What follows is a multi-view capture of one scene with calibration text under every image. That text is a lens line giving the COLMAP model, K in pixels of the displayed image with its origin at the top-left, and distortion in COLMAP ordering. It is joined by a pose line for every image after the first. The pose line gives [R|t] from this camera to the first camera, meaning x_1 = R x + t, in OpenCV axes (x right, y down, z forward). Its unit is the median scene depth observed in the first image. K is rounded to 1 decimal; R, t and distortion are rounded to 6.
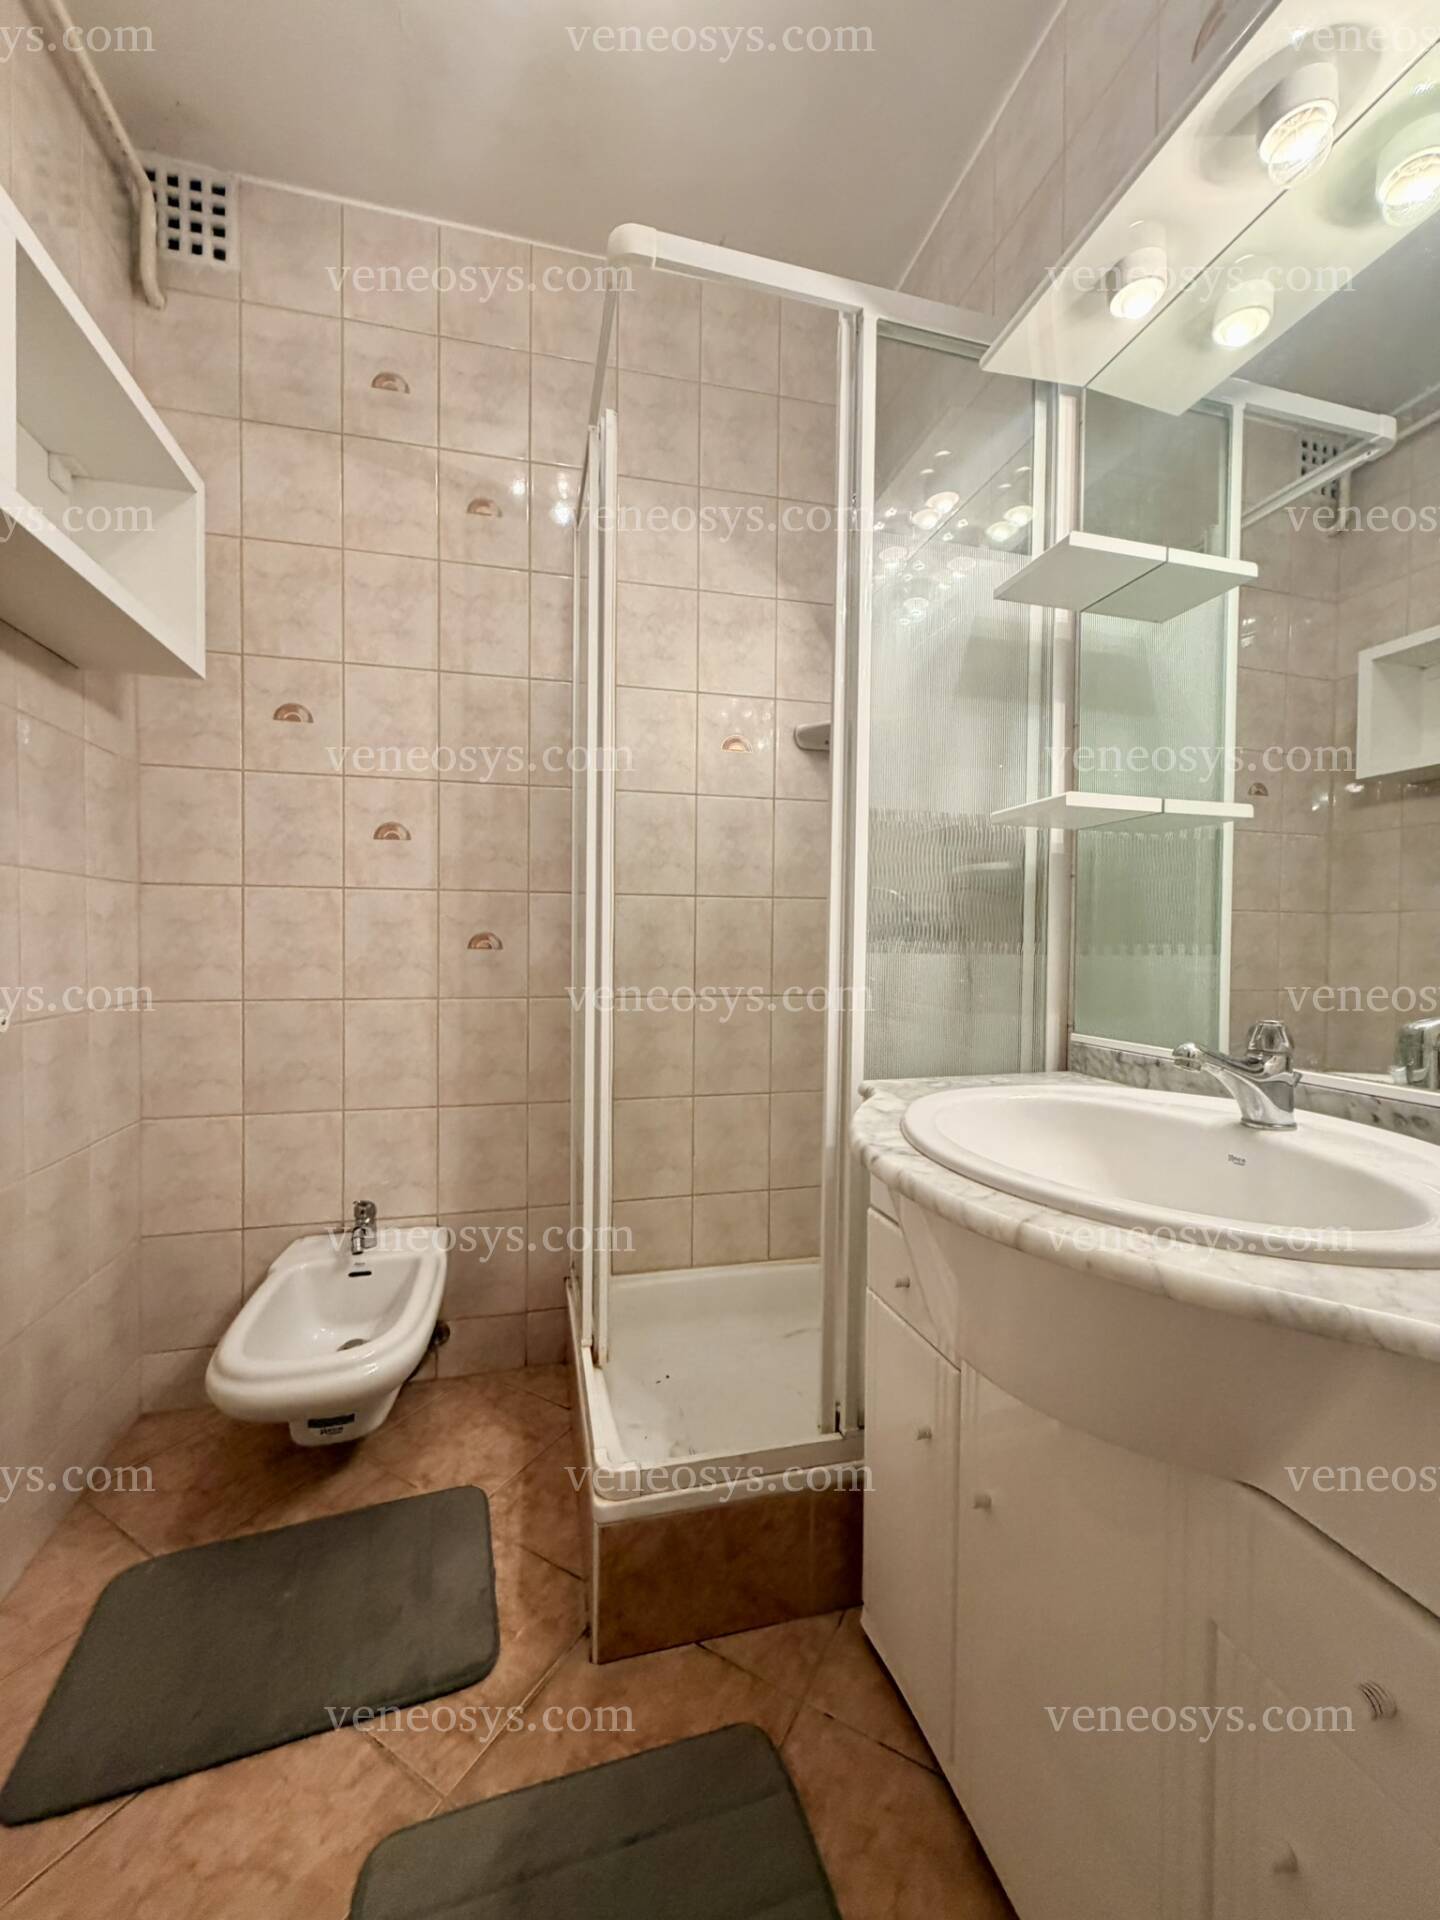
lens RADIAL K [[765.5, 0, 721.1], [0, 765.5, 951.4], [0, 0, 1]] dist [0.000741, -0.000217]
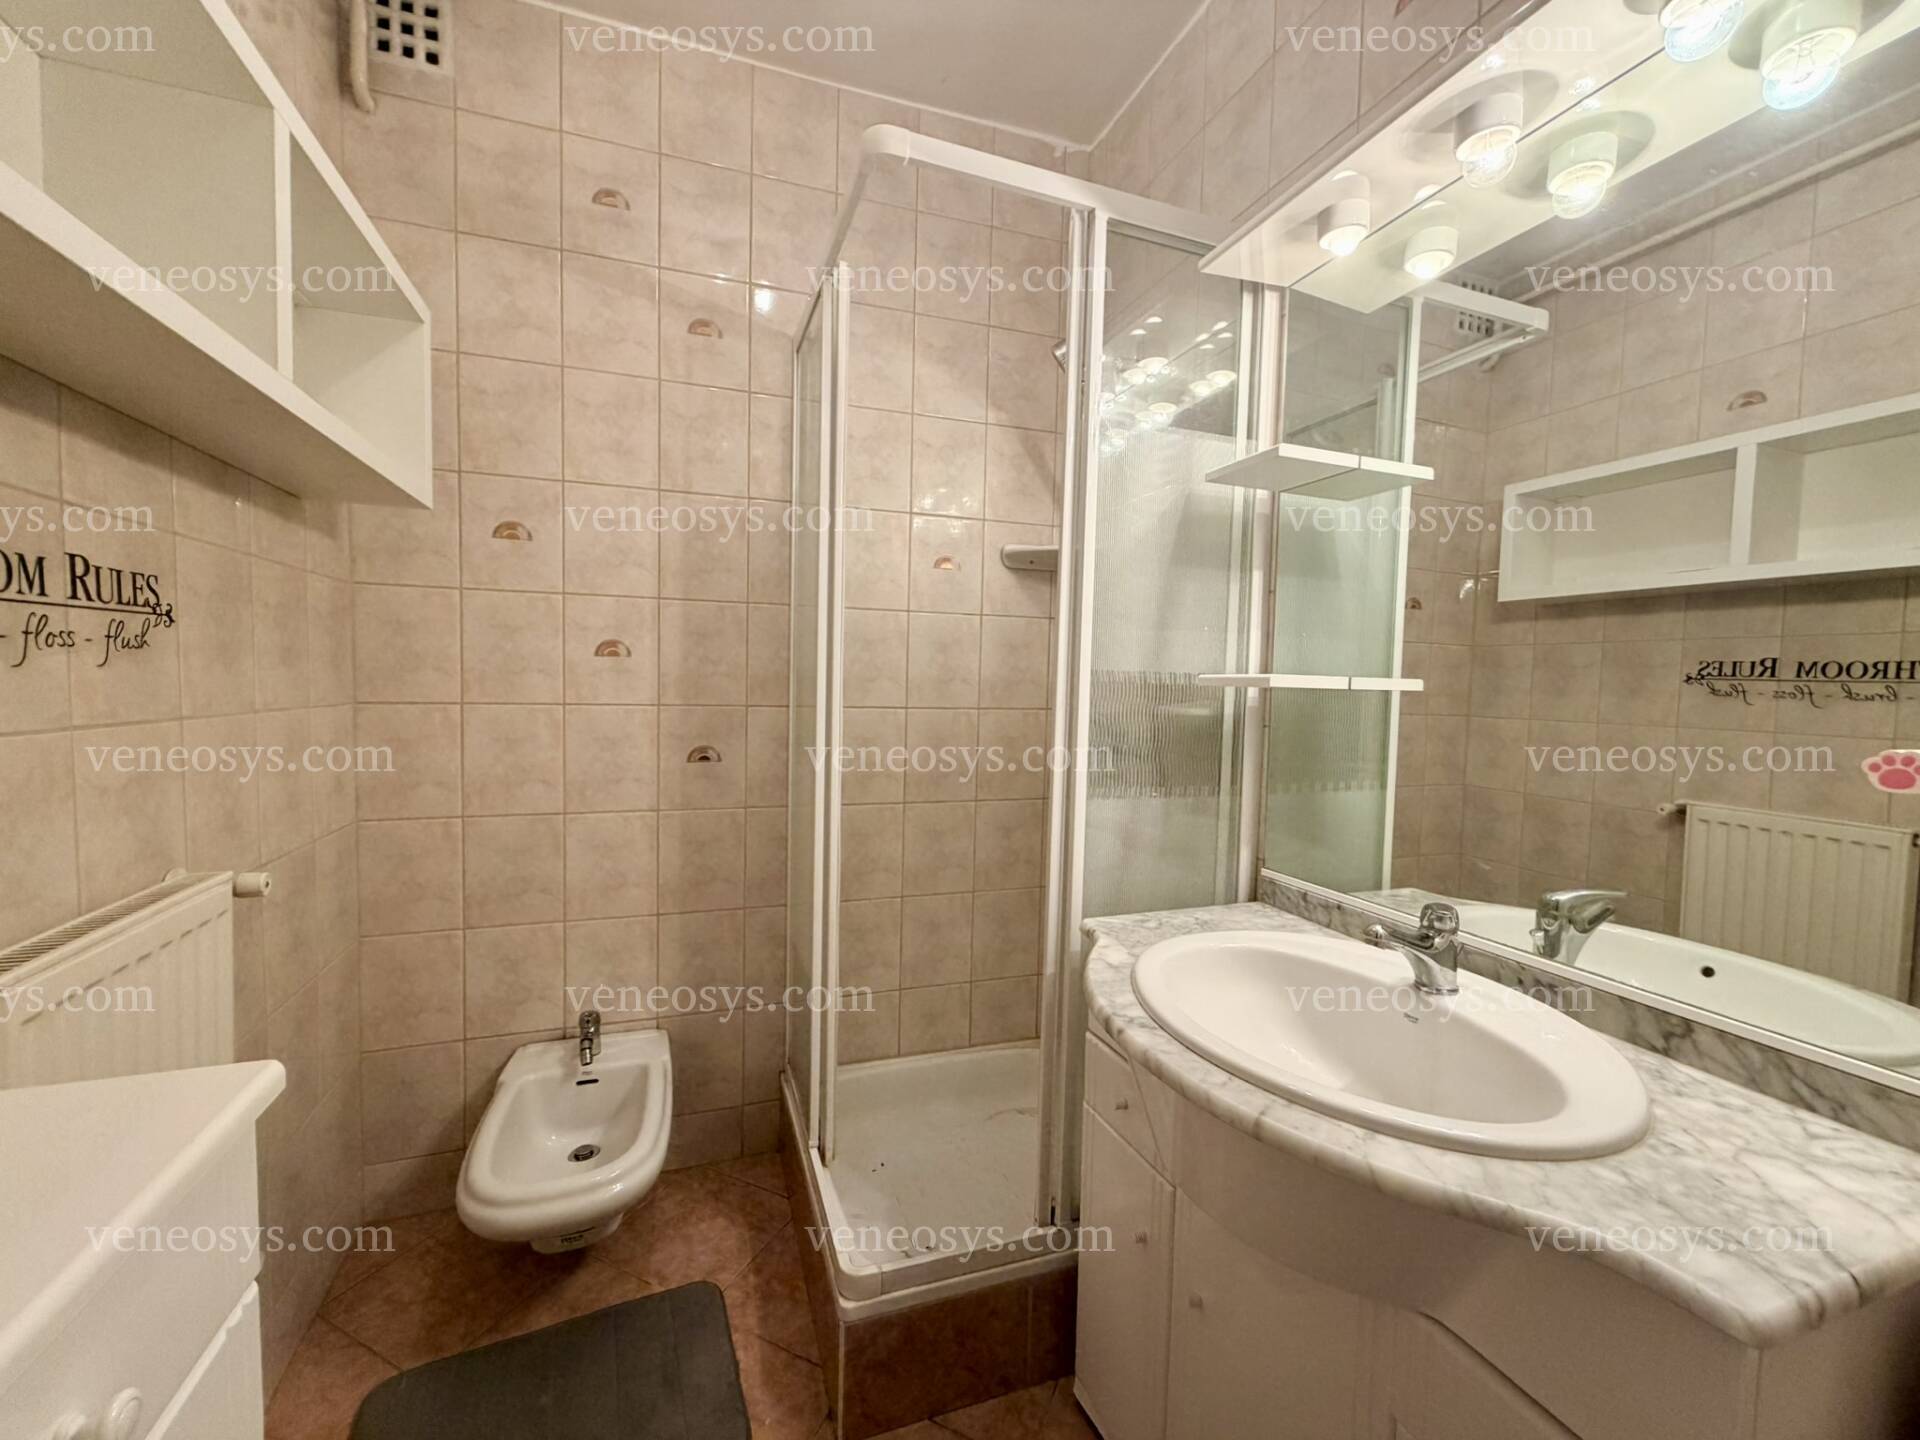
lens RADIAL K [[765.5, 0, 949.9], [0, 765.5, 715.9], [0, 0, 1]] dist [0.000741, -0.000217]
pose [[0.996259, 0.008530, 0.085996, -0.085398], [-0.011478, 0.999361, 0.033845, -0.129055], [-0.085652, -0.034706, 0.995720, -0.065041]]
